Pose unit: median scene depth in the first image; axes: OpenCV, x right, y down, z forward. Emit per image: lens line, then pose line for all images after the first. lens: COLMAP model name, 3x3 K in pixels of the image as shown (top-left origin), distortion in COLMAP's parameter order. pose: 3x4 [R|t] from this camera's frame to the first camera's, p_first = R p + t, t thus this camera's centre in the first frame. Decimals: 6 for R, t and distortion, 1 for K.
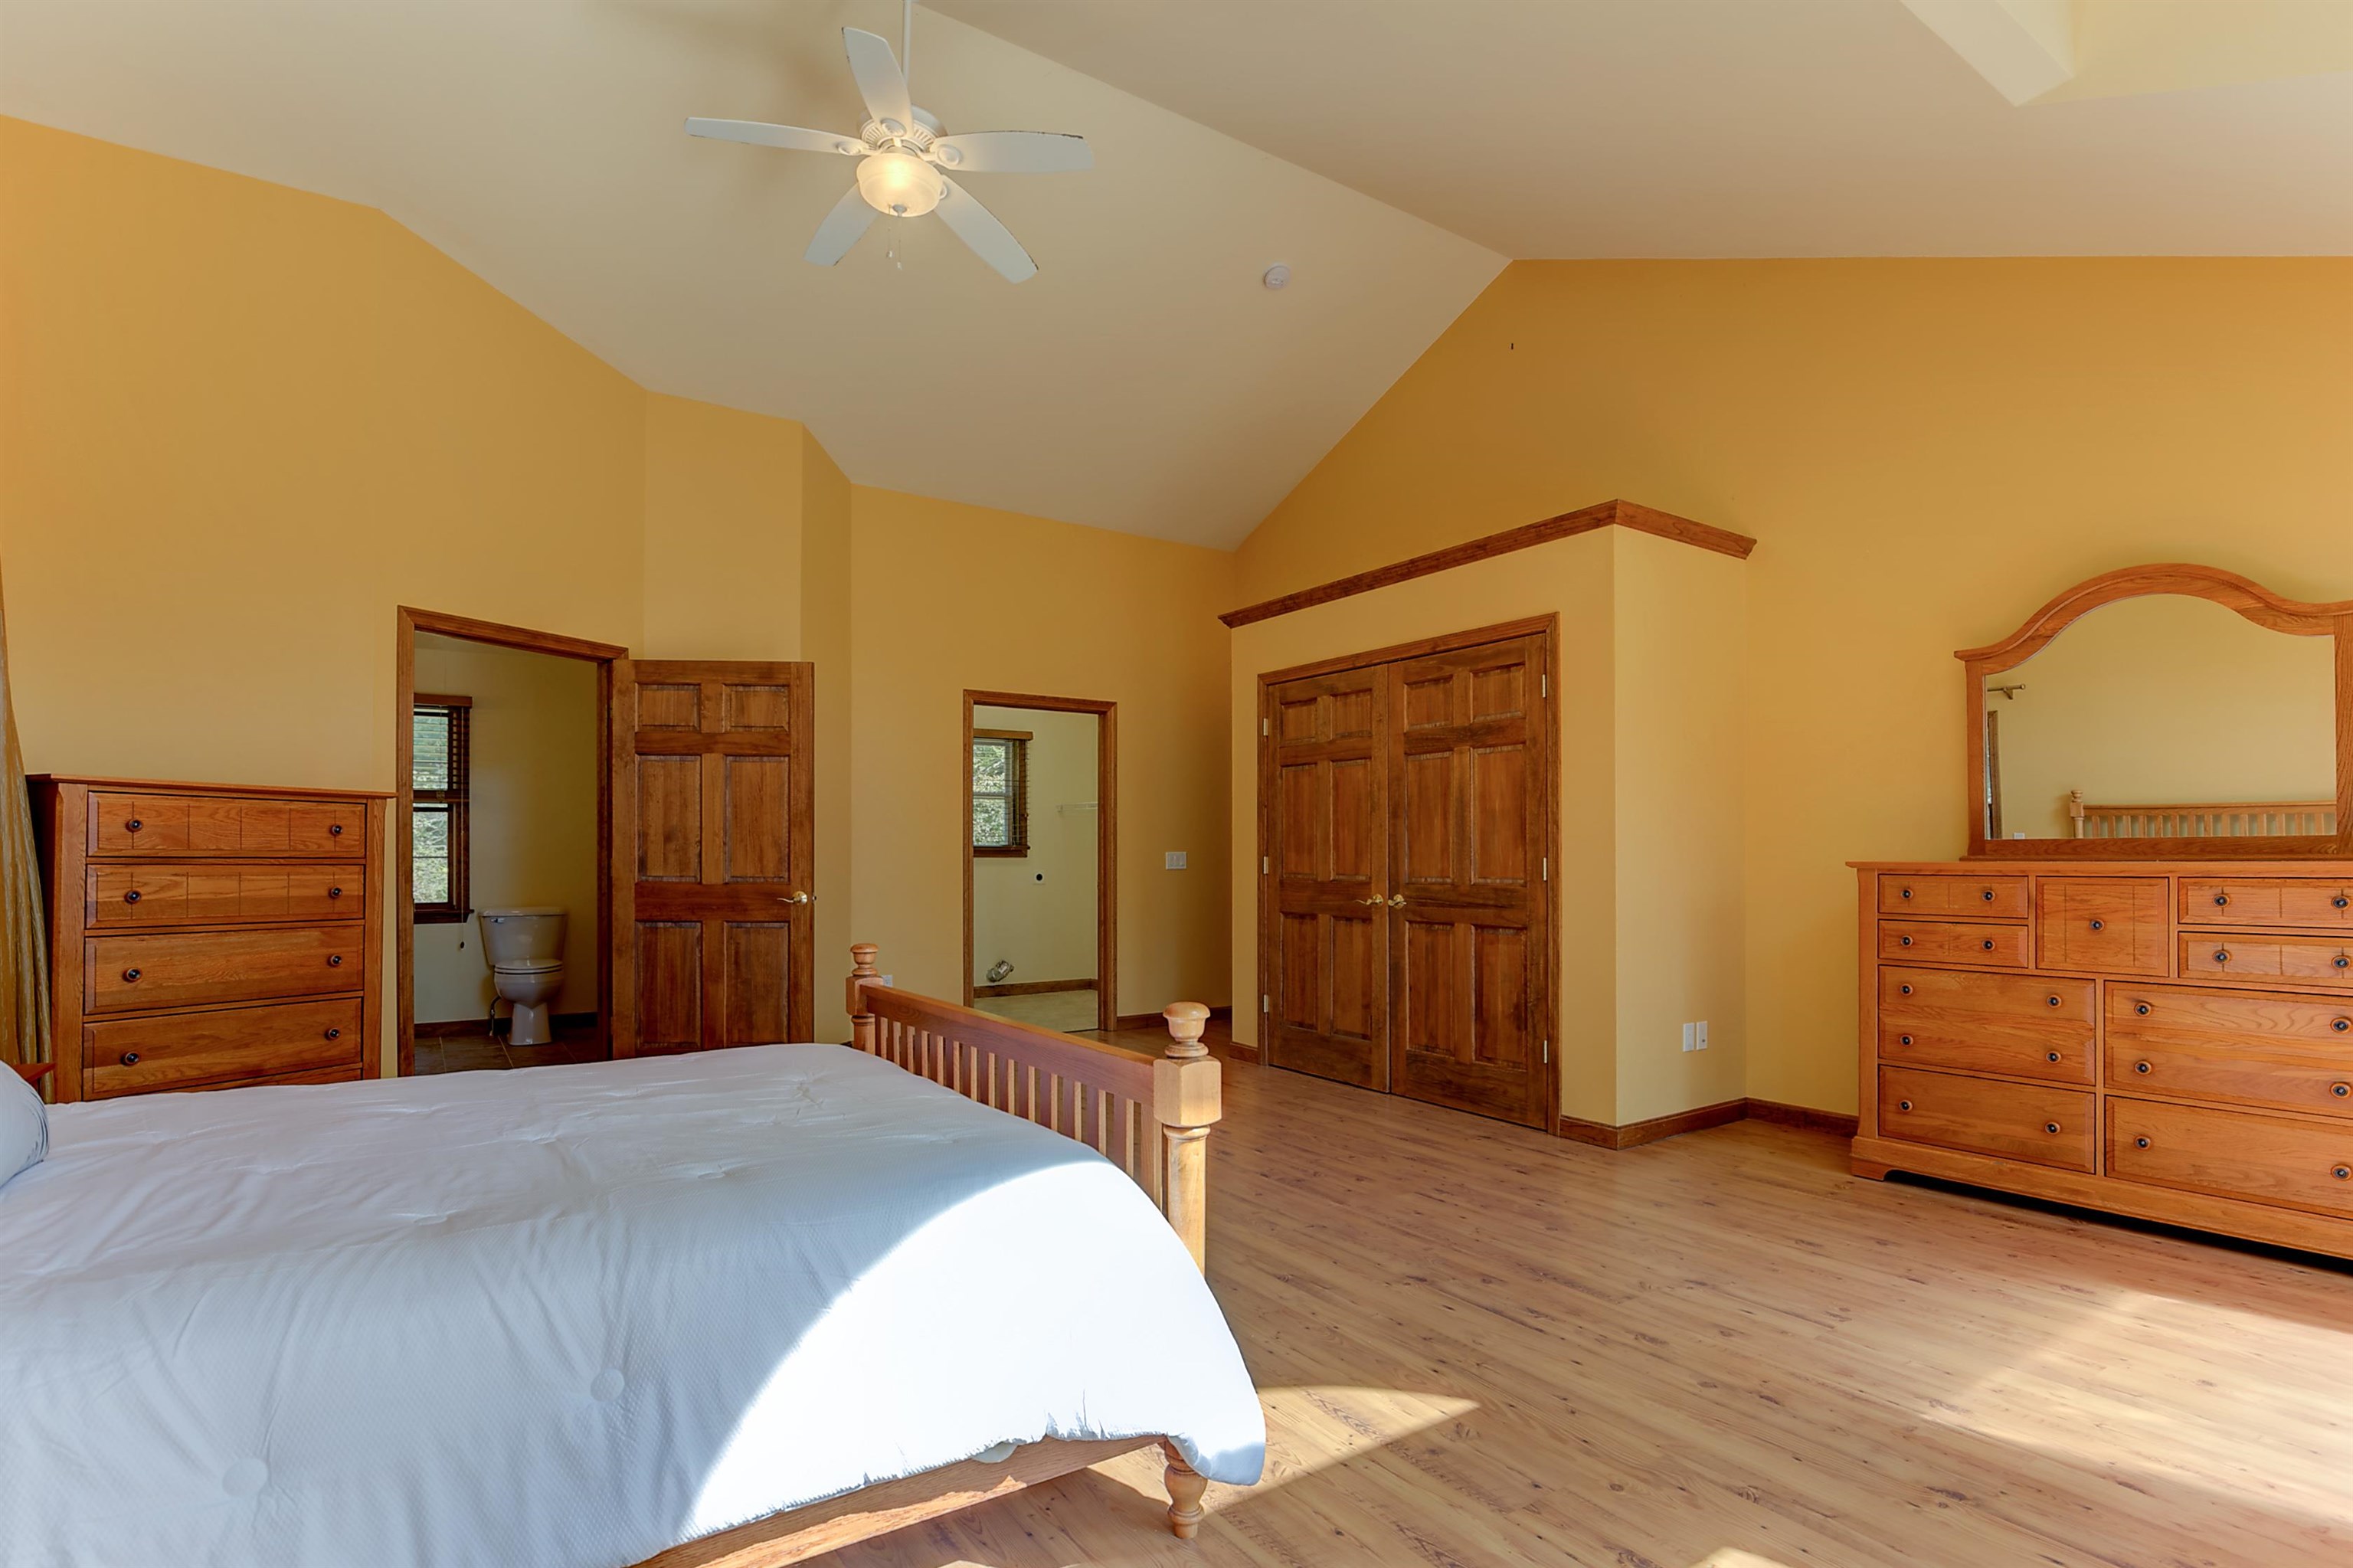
lens RADIAL K [[1147.4, 0, 1179.9], [0, 1147.4, 846.9], [0, 0, 1]] dist [-0.035129, 0.000142]
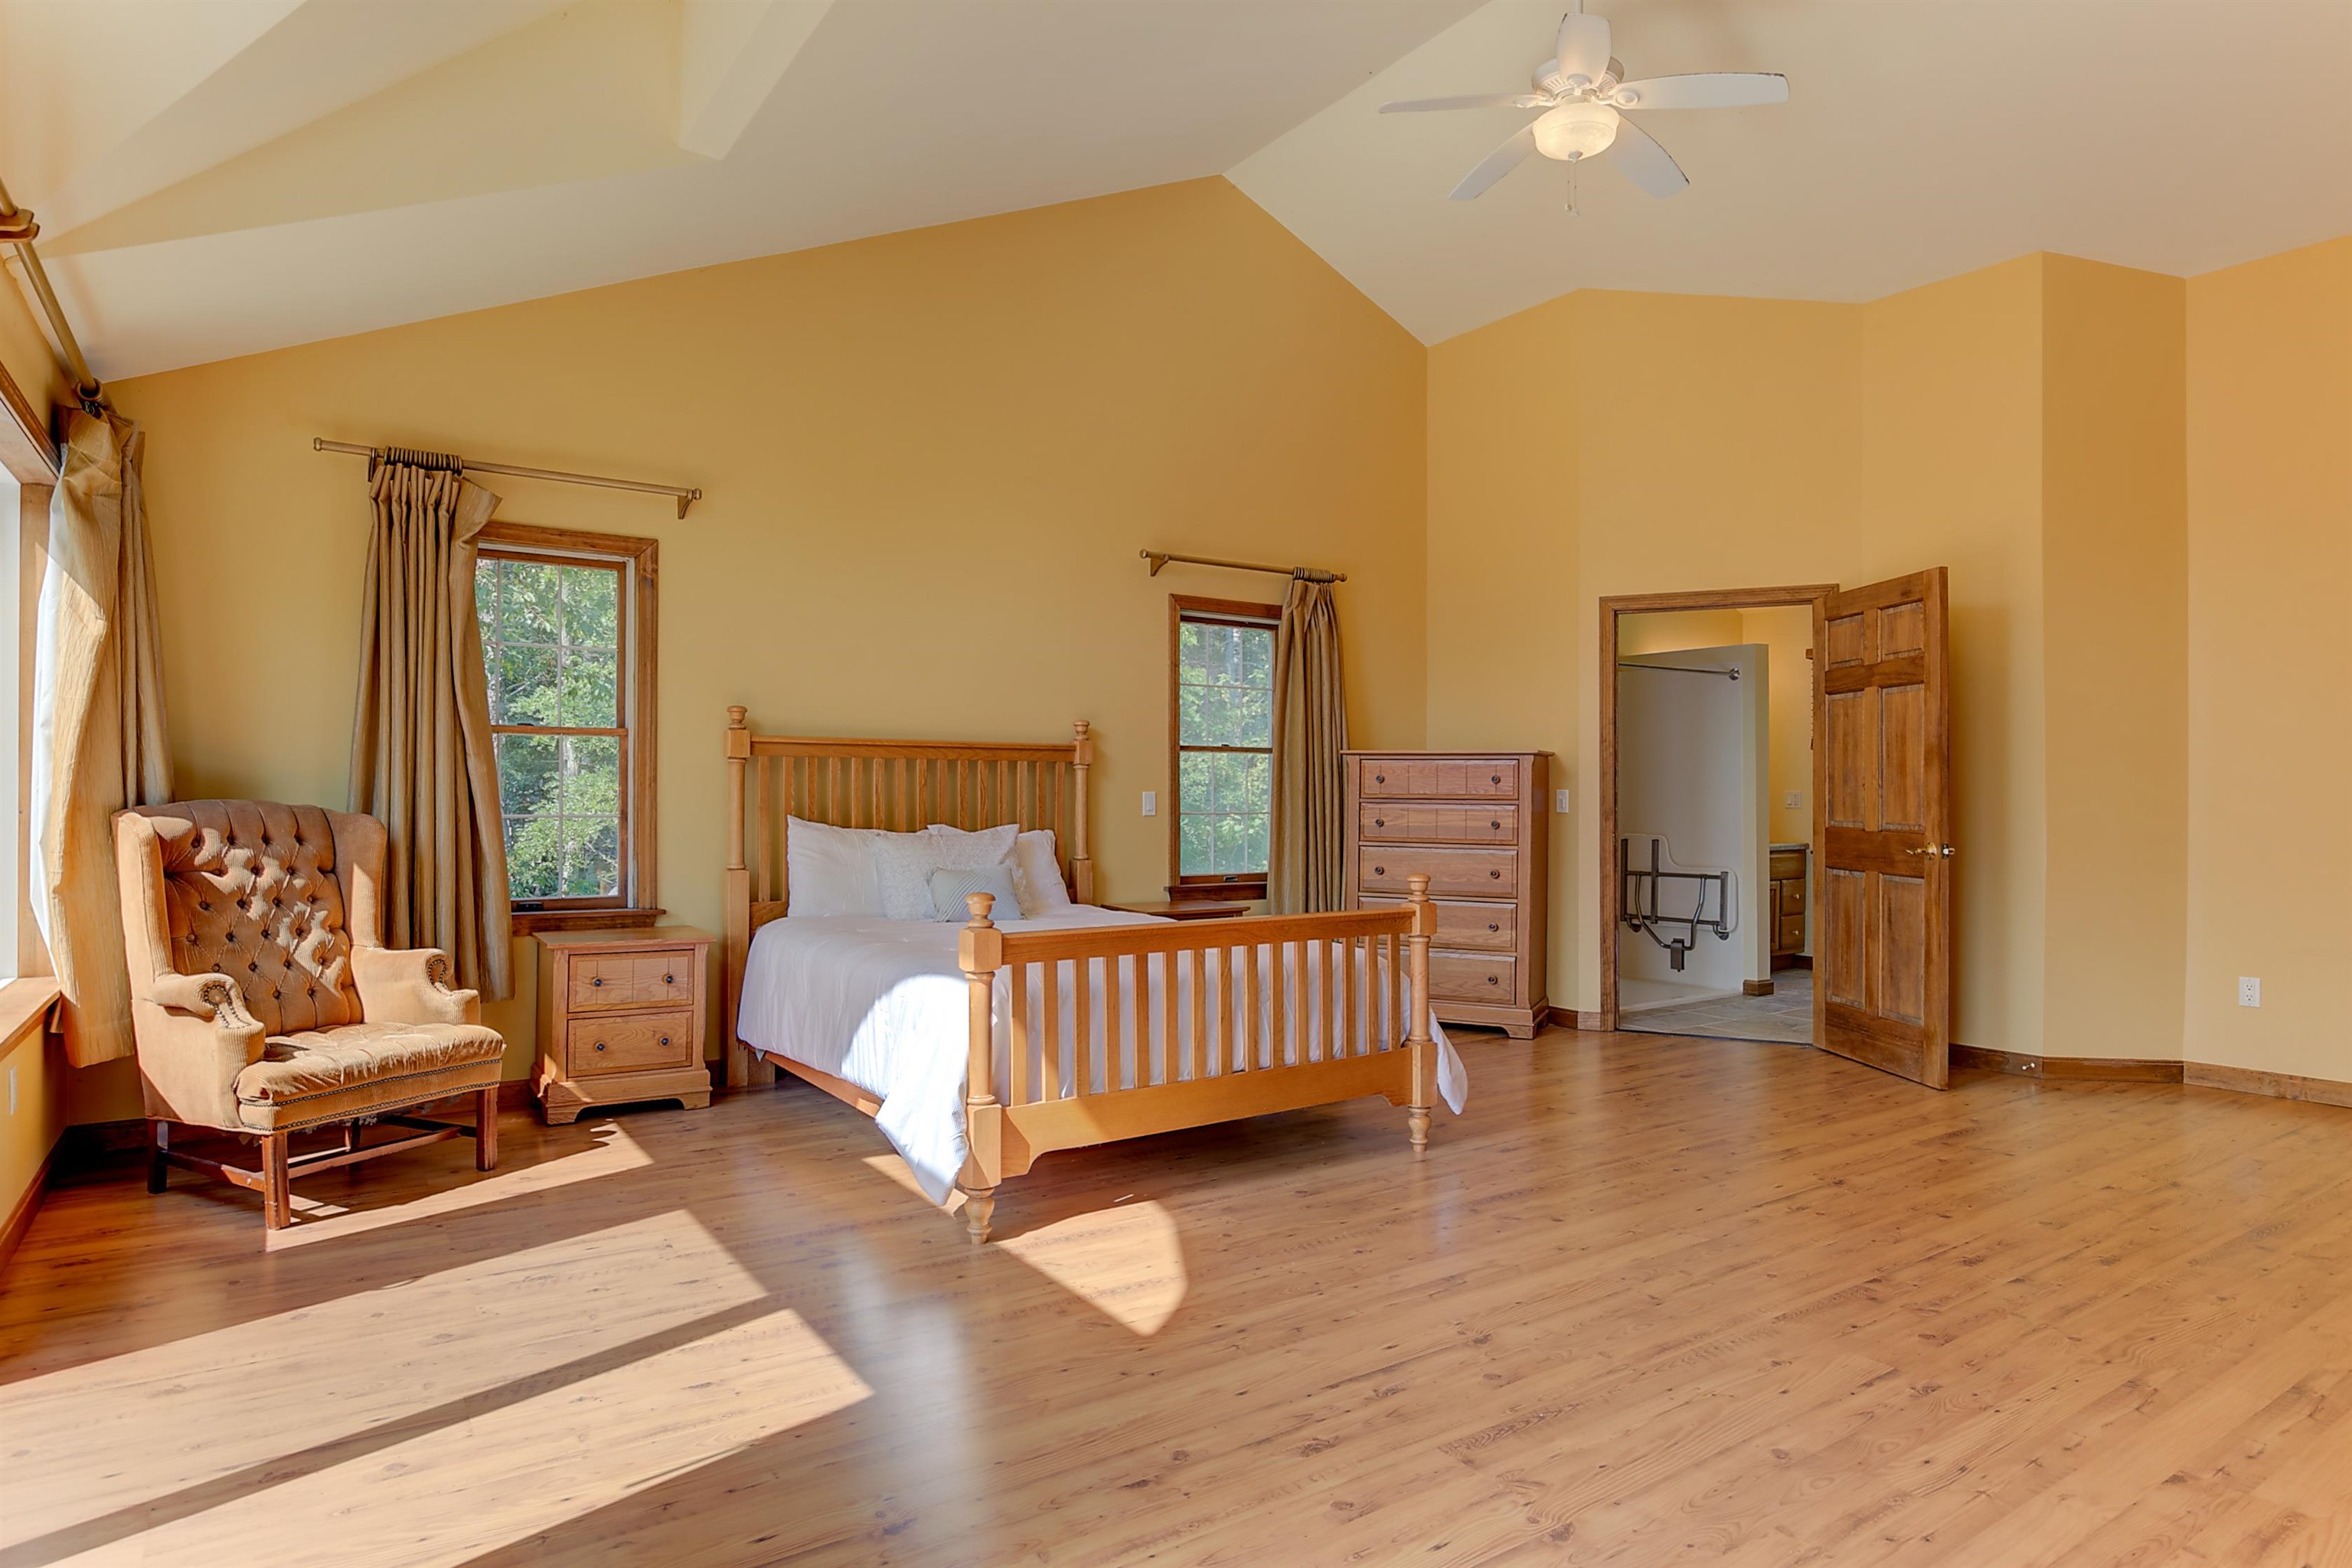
lens RADIAL K [[1310.5, 0, 1176.0], [0, 1310.5, 784.0], [0, 0, 1]] dist [-0.014455, -0.000089]
pose [[0.010855, -0.007430, -0.999913, 0.949612], [0.005273, 0.999959, -0.007373, 0.000434], [0.999927, -0.005192, 0.010894, 0.666440]]
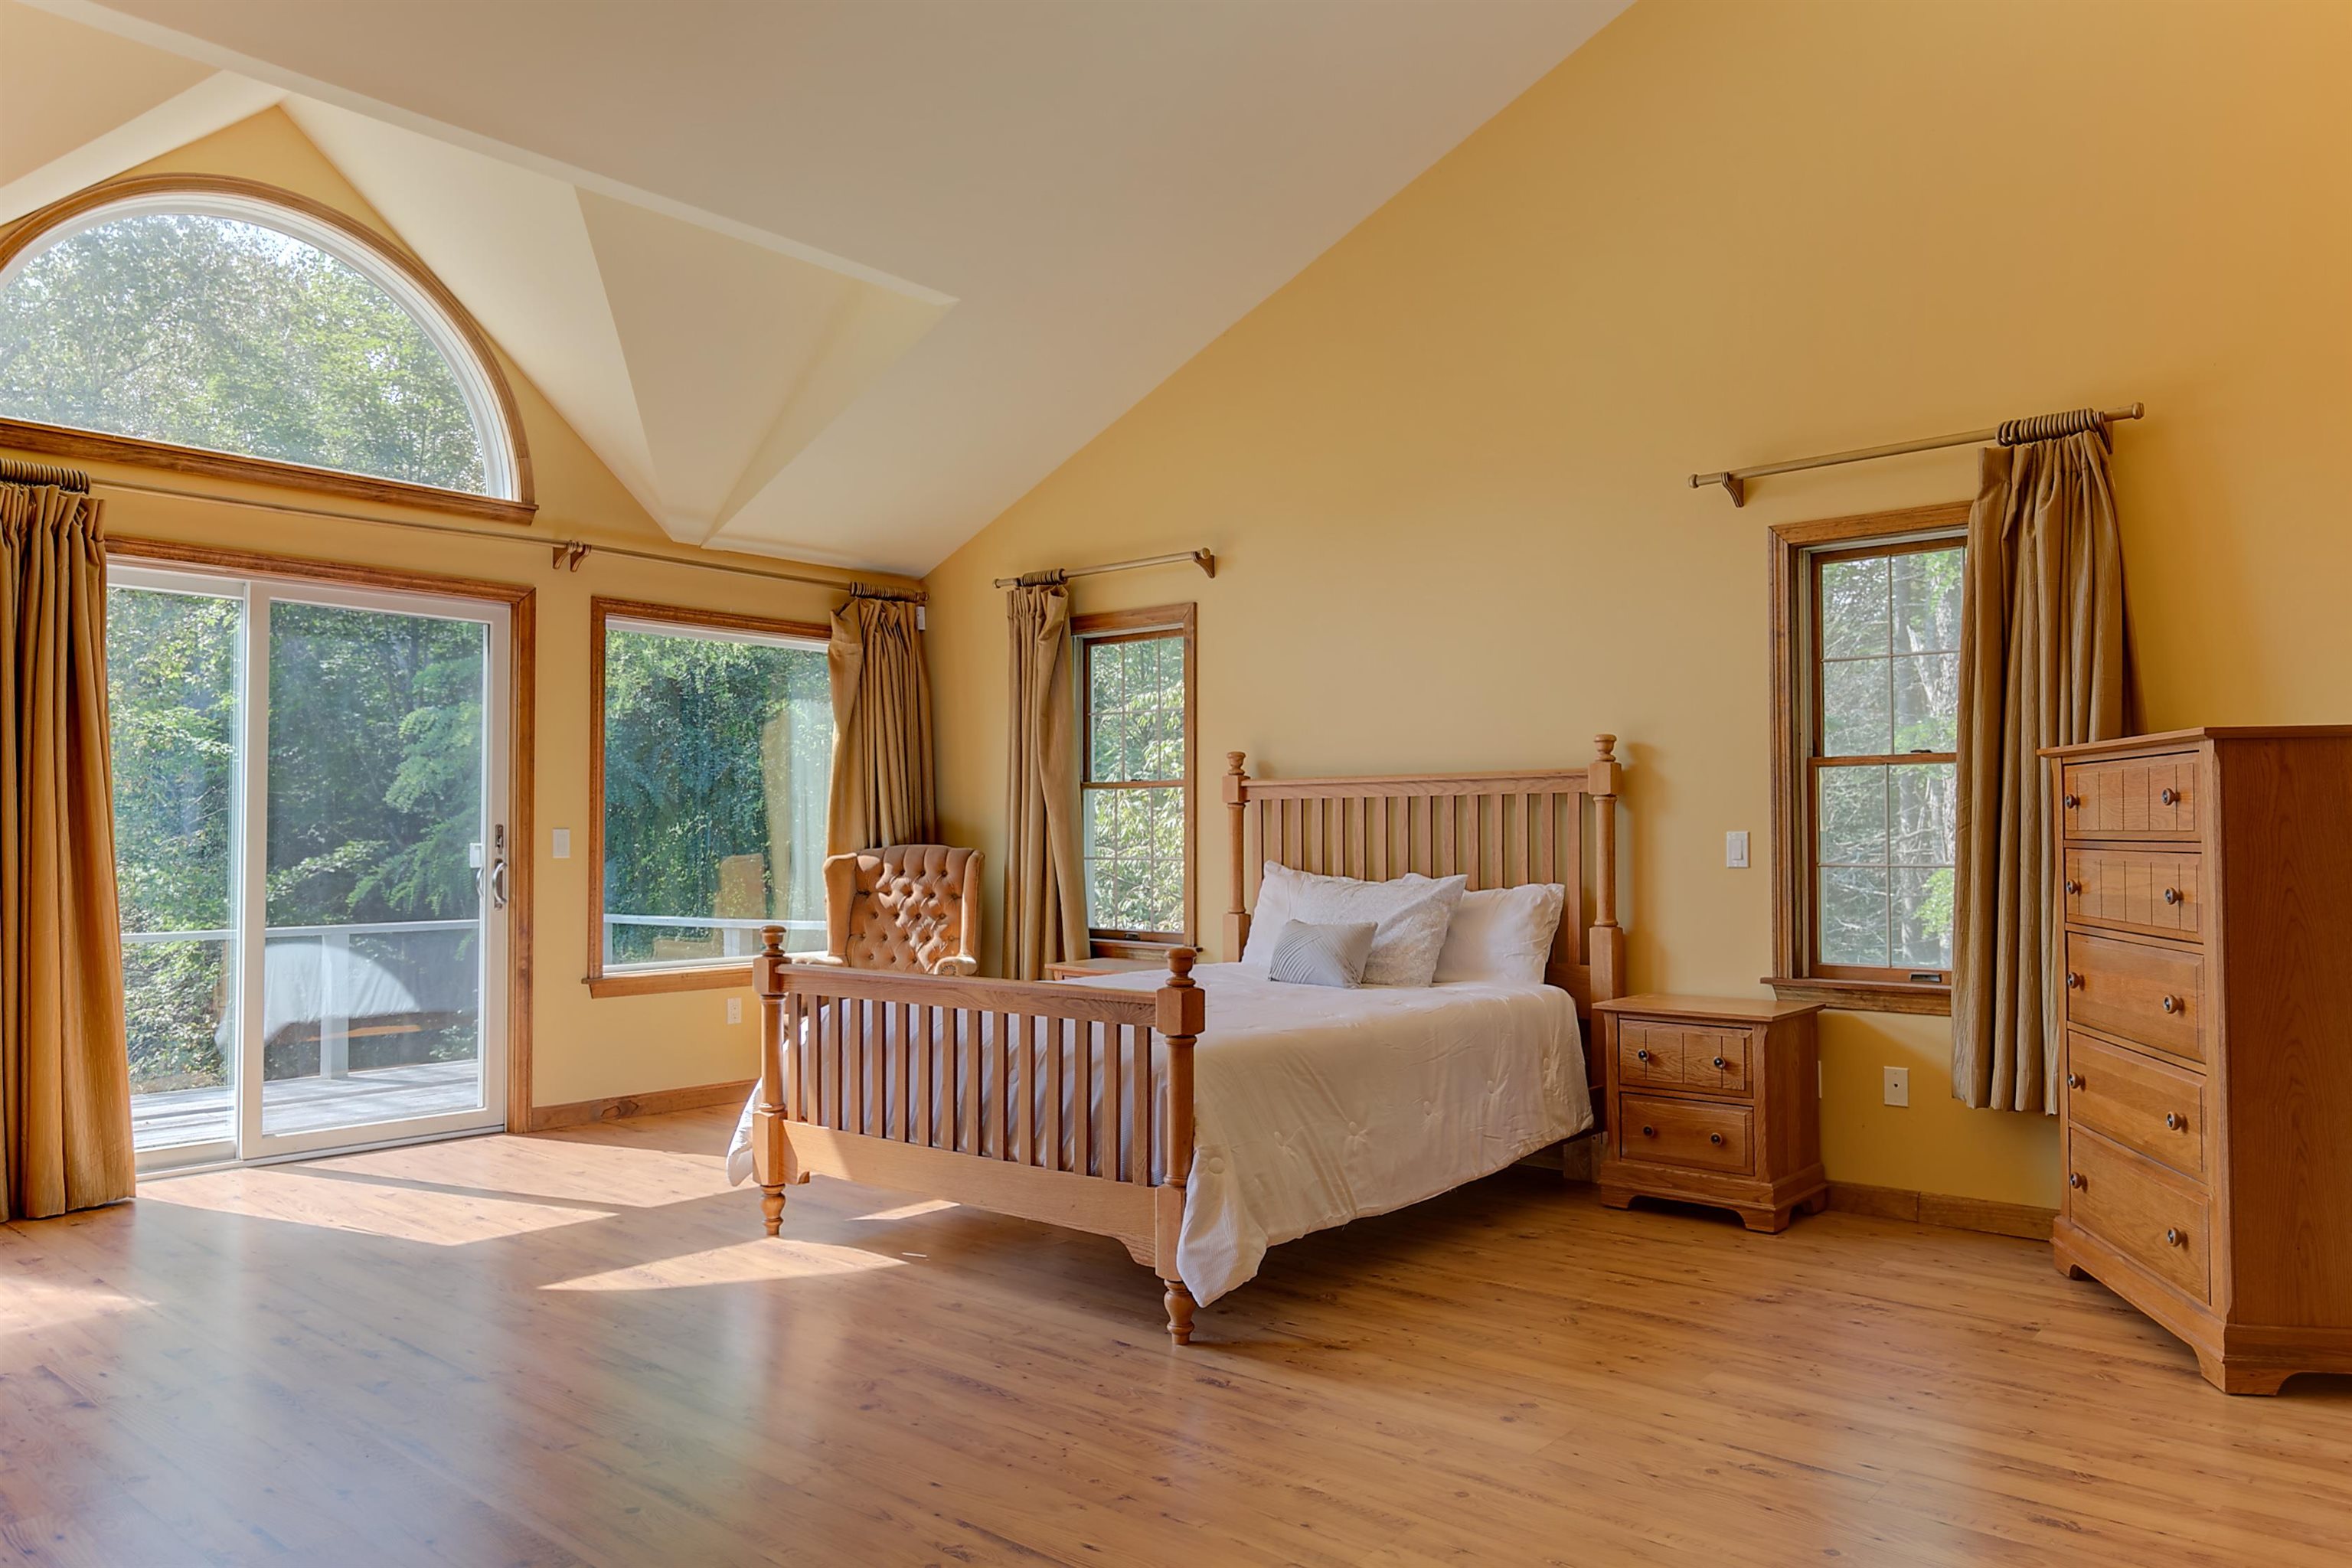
lens RADIAL K [[1591.3, 0, 1226.7], [0, 1591.3, 804.7], [0, 0, 1]] dist [-0.004607, -0.003228]
pose [[-0.958622, -0.004040, -0.284652, 0.020179], [0.005113, 0.999494, -0.031405, 0.015744], [0.284635, -0.031561, -0.958116, 1.890988]]
